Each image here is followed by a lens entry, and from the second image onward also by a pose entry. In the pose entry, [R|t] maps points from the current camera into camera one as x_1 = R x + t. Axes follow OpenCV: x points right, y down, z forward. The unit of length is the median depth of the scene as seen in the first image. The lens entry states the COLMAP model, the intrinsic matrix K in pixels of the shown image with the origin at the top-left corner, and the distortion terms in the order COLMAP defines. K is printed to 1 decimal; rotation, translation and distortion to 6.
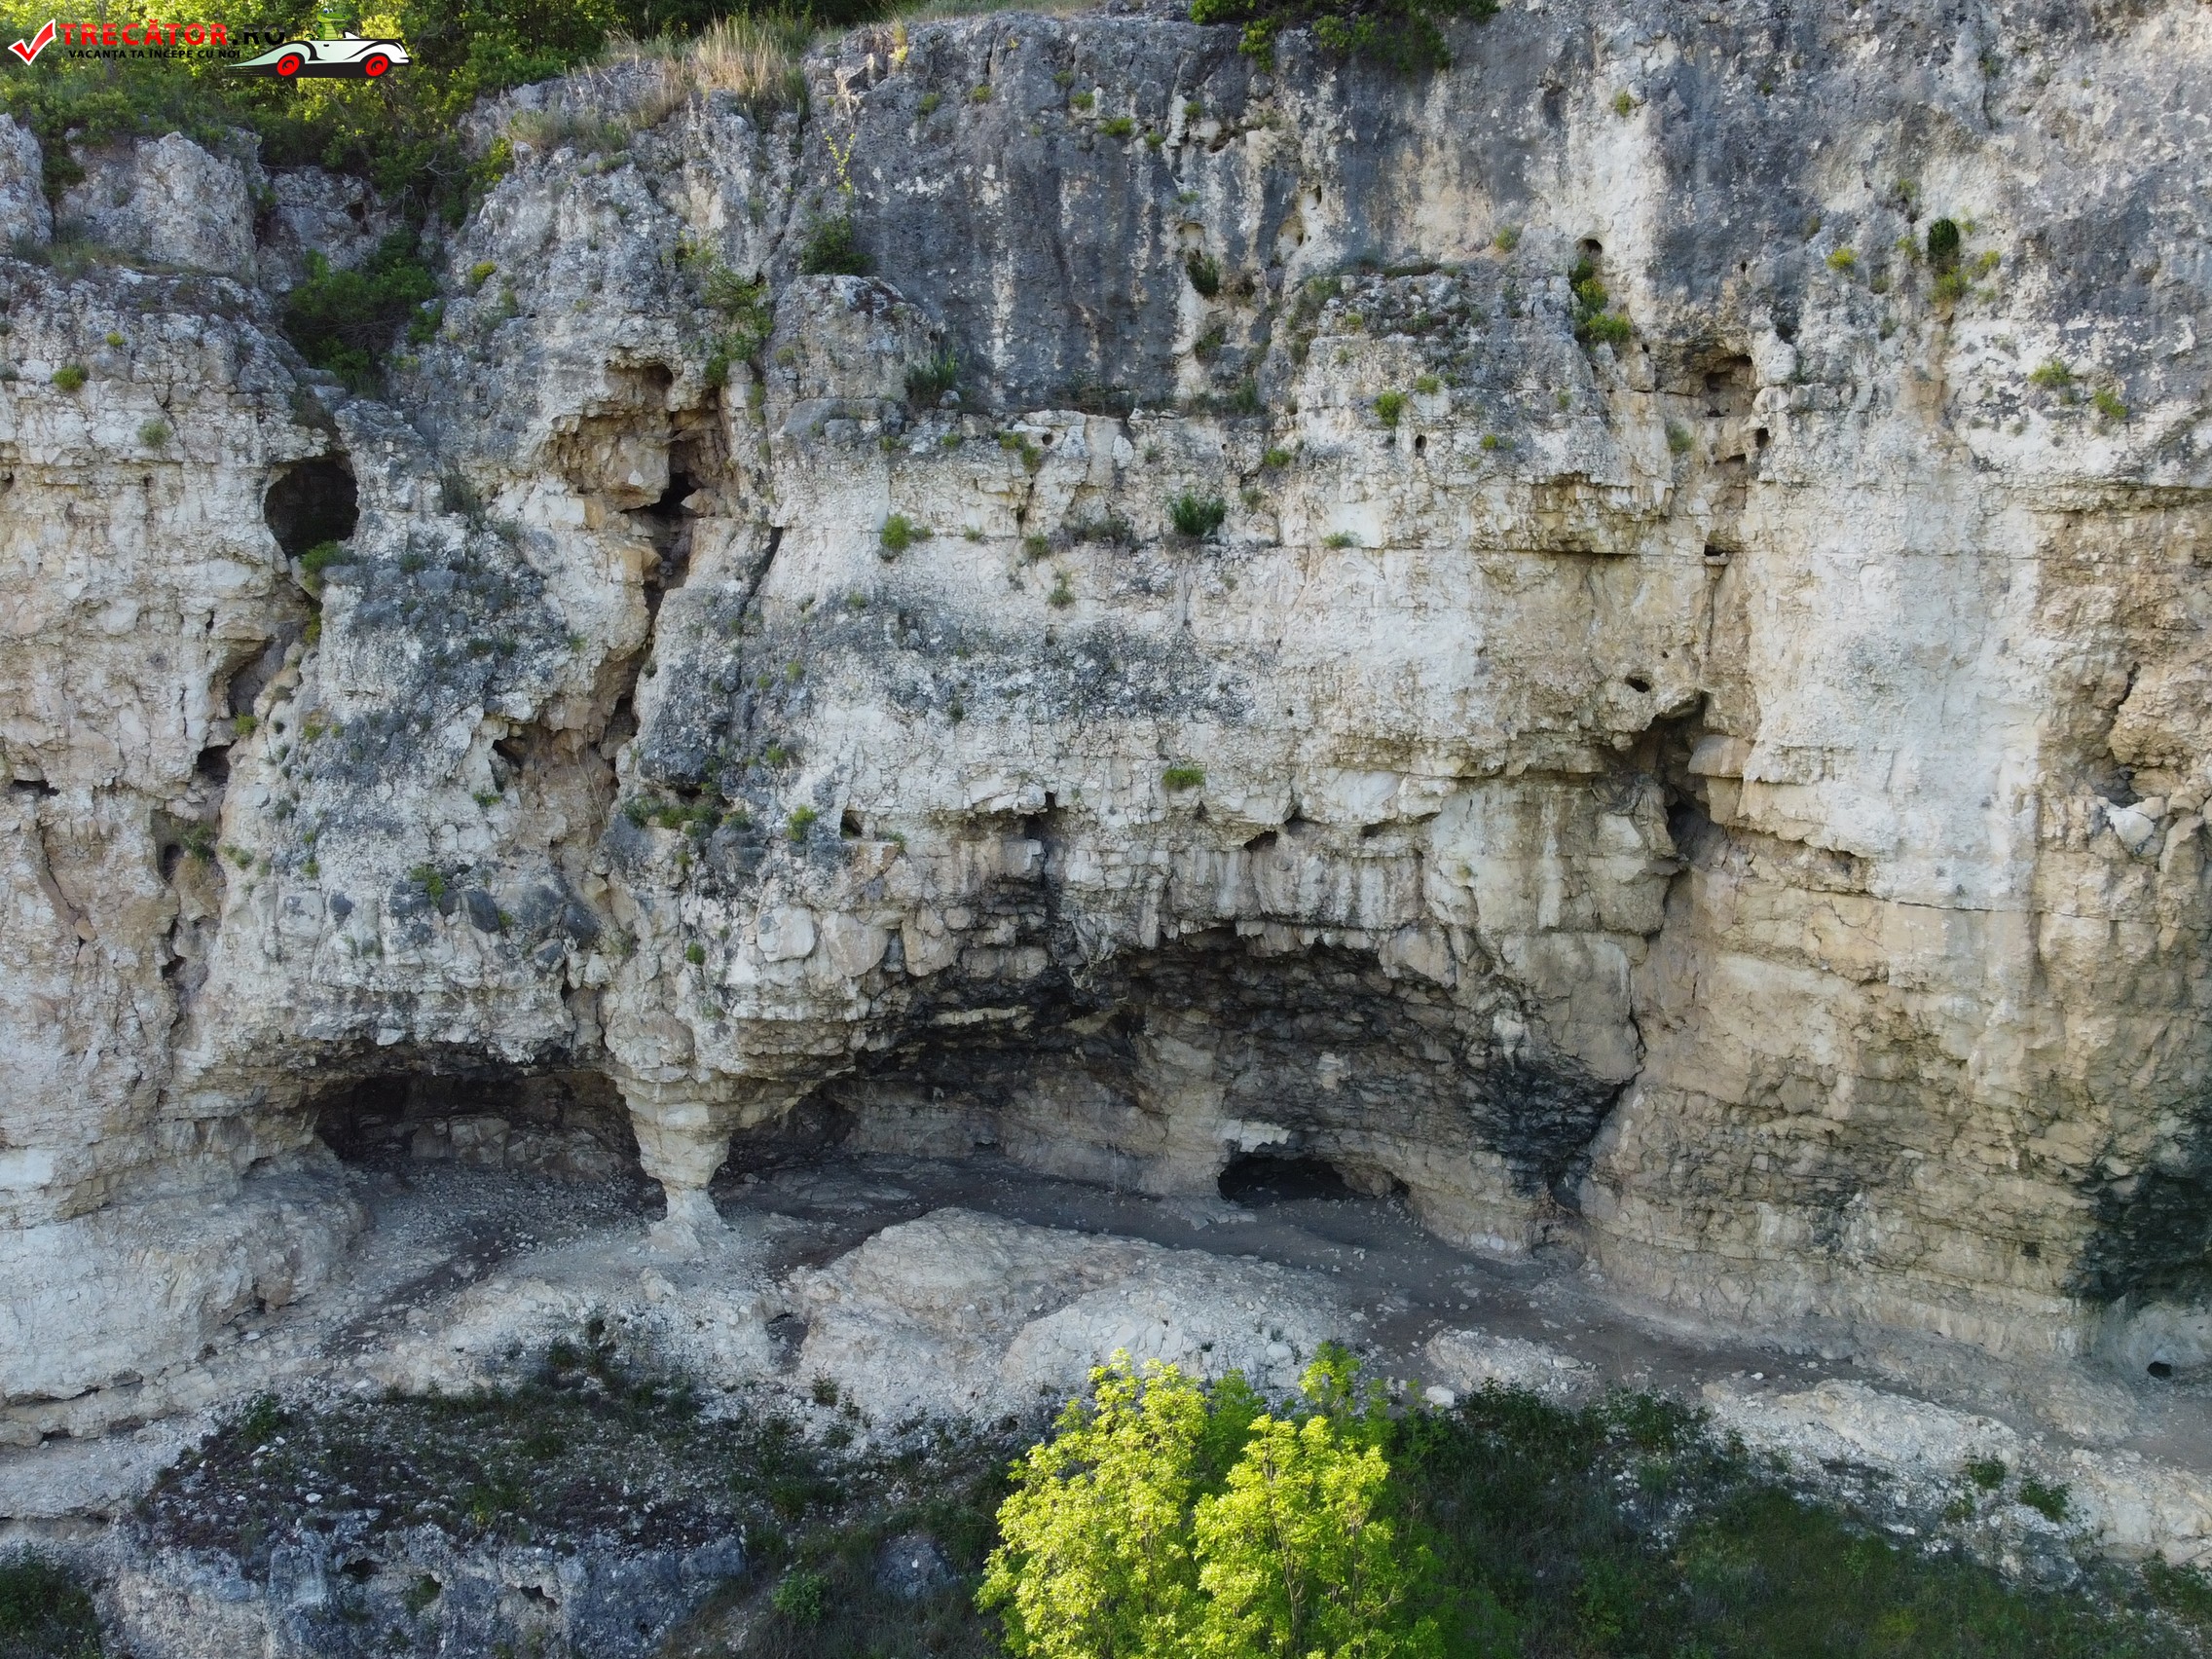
lens RADIAL K [[2211.2, 0, 1106.0], [0, 2211.2, 829.5], [0, 0, 1]] dist [-0.007909, -0.006831]
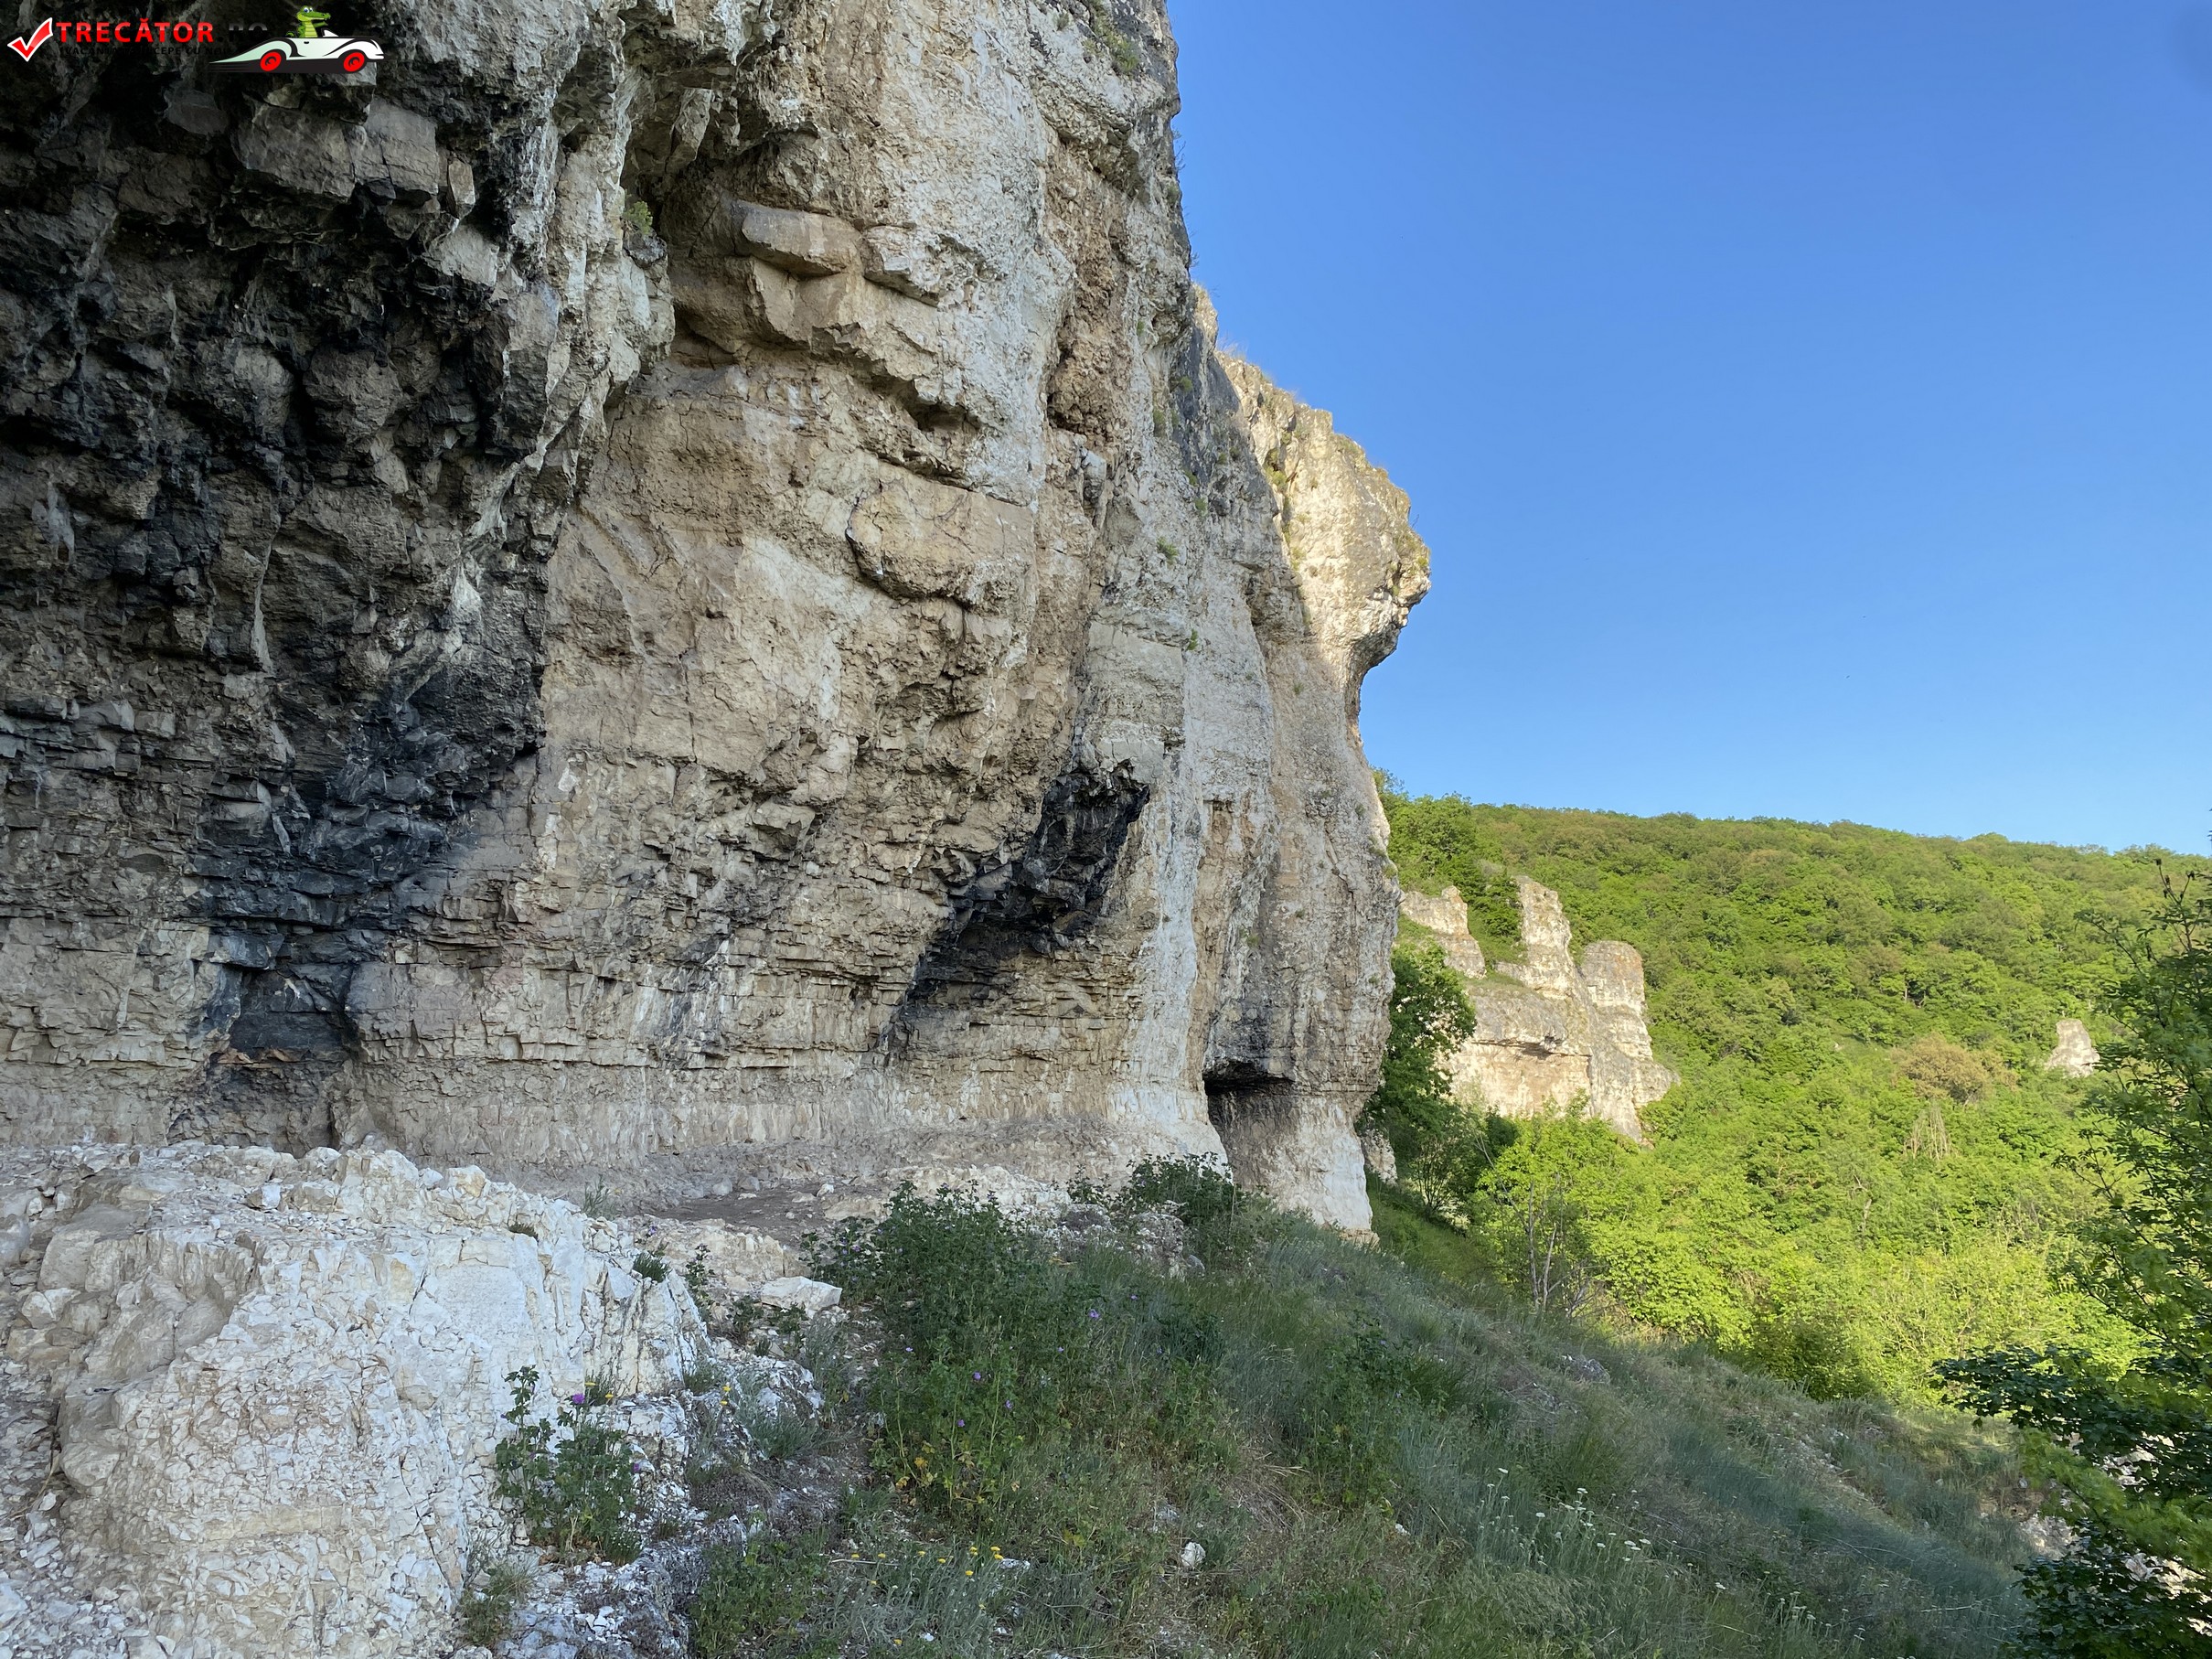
lens RADIAL K [[1671.9, 0, 1106.0], [0, 1671.9, 829.5], [0, 0, 1]] dist [0.050209, -0.083027]
pose [[-0.197712, 0.149599, 0.968778, -0.207644], [0.125273, 0.984039, -0.126389, 0.221316], [-0.972223, 0.096373, -0.213297, 1.034125]]
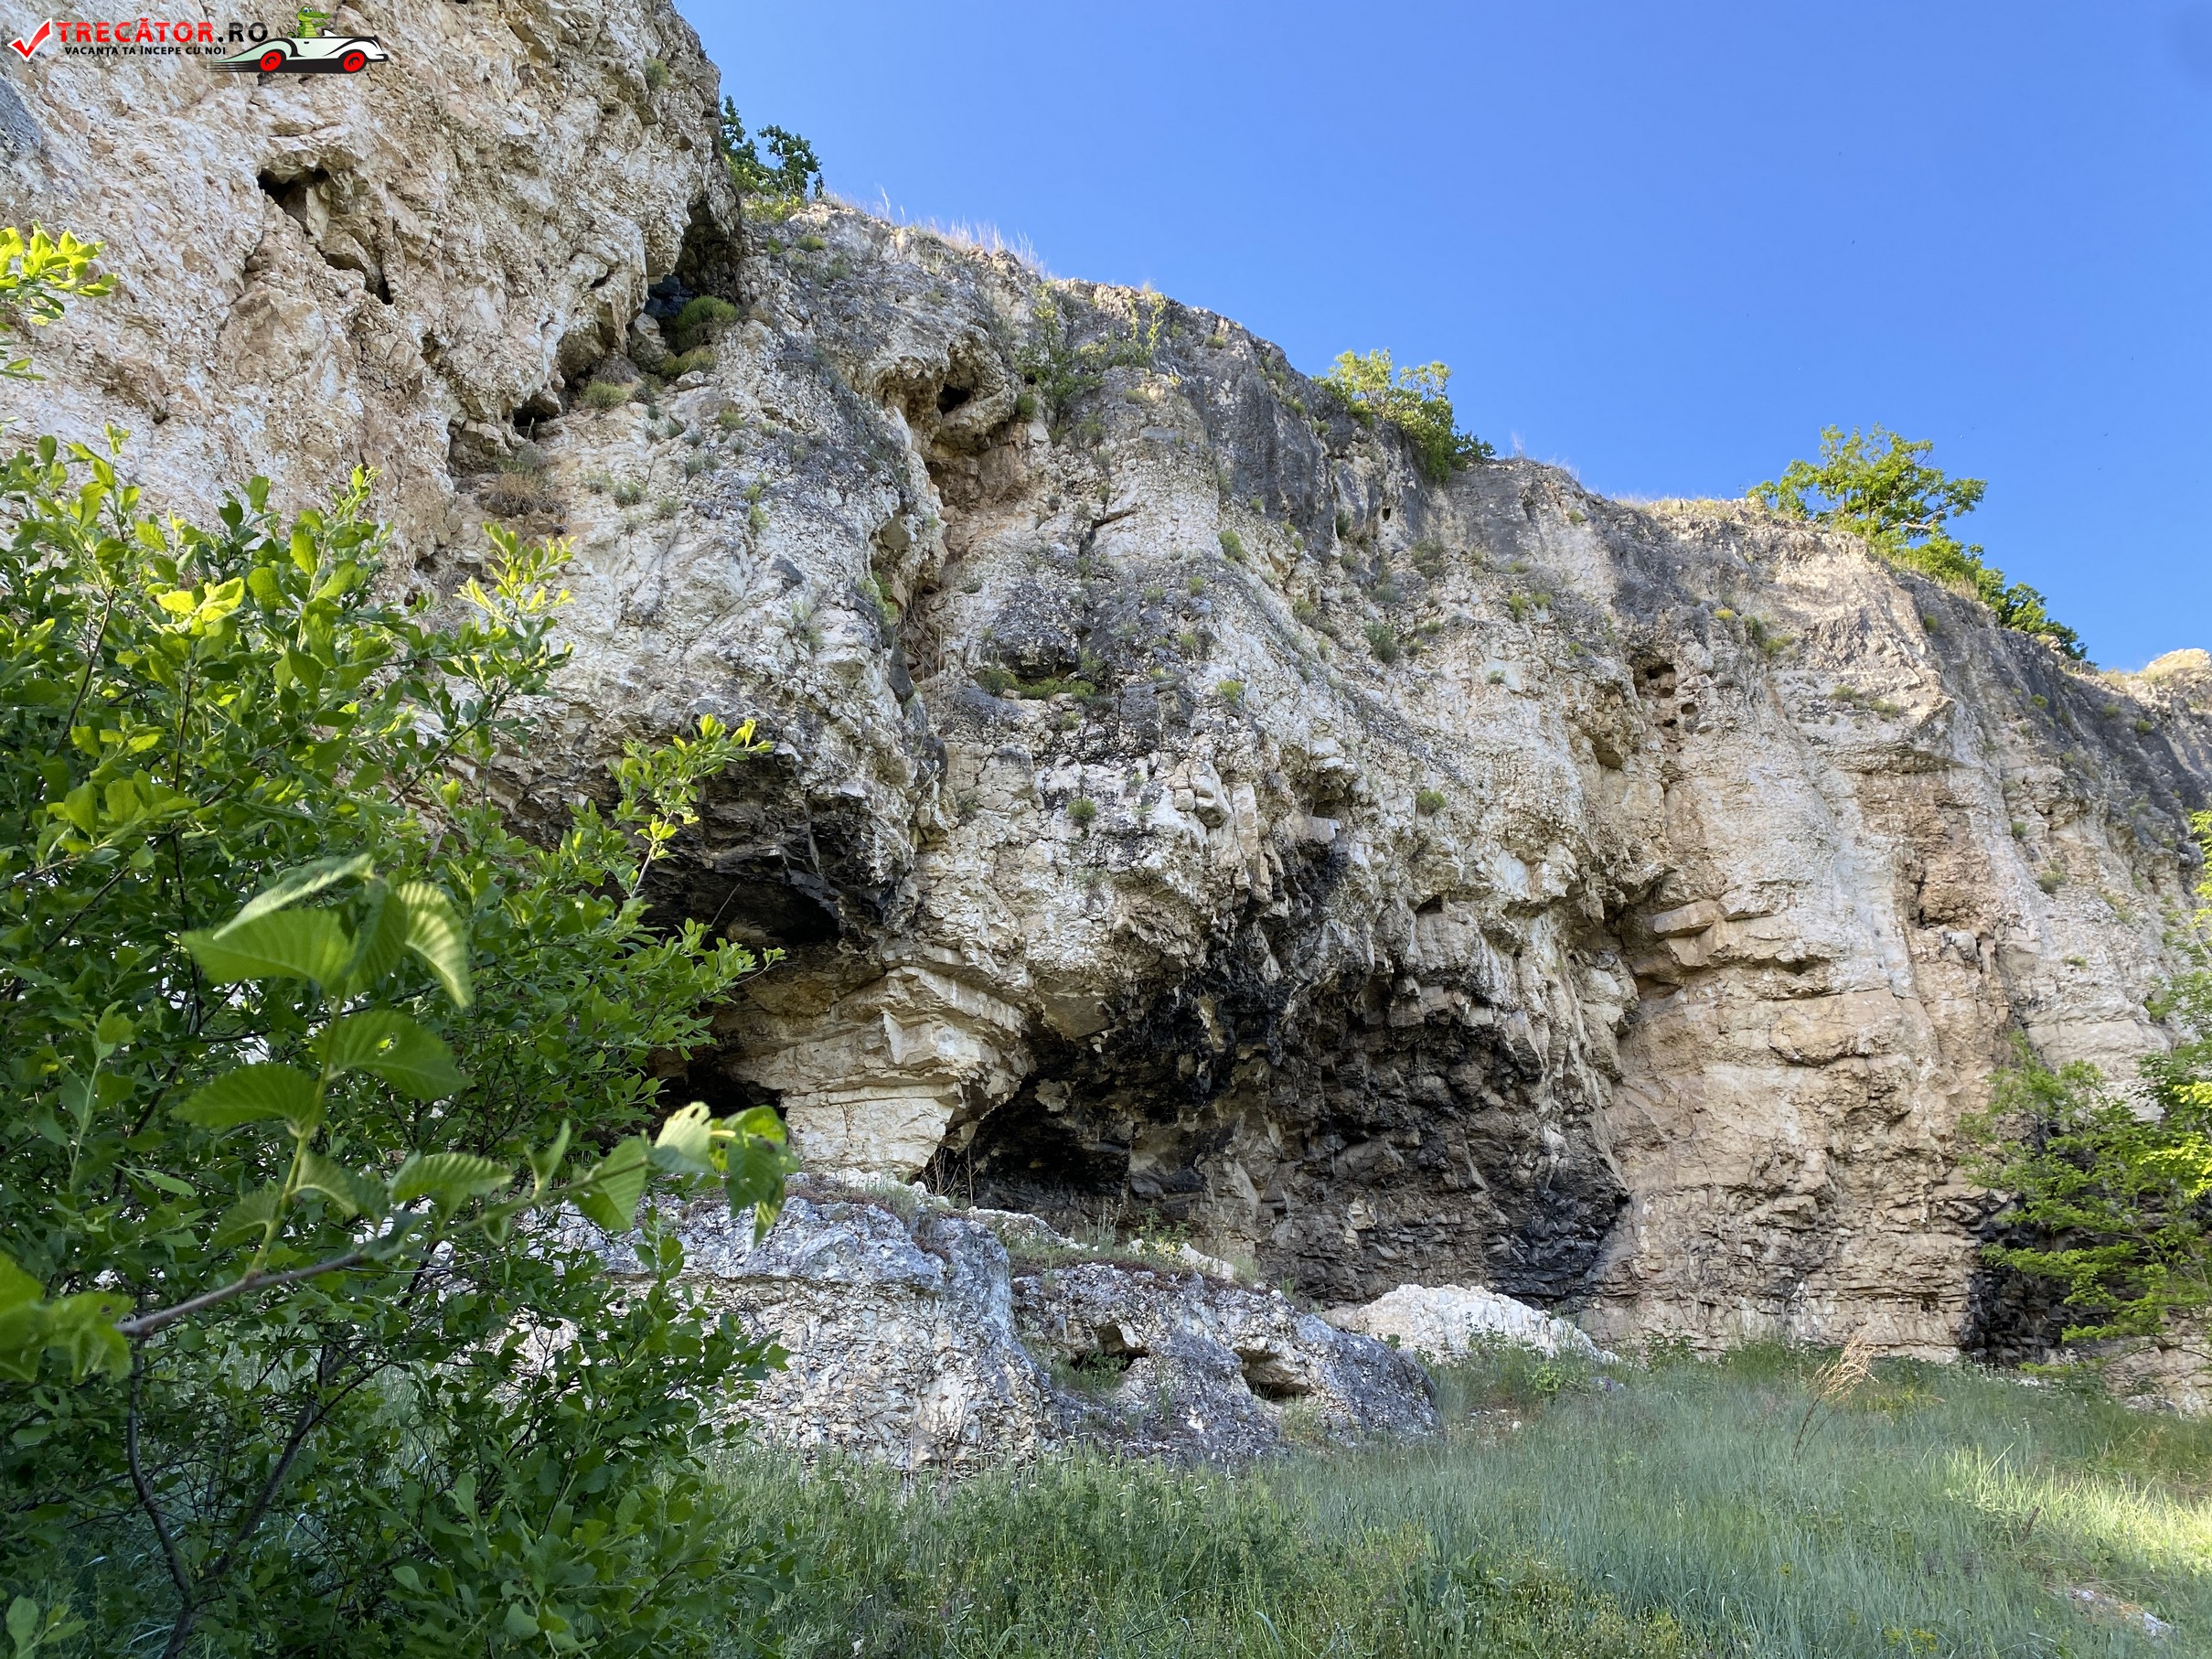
lens RADIAL K [[1671.9, 0, 1106.0], [0, 1671.9, 829.5], [0, 0, 1]] dist [0.050209, -0.083027]
pose [[0.689621, 0.359678, 0.628533, -0.639441], [0.137020, 0.787450, -0.600956, 0.498919], [-0.711089, 0.500554, 0.493759, 0.712451]]
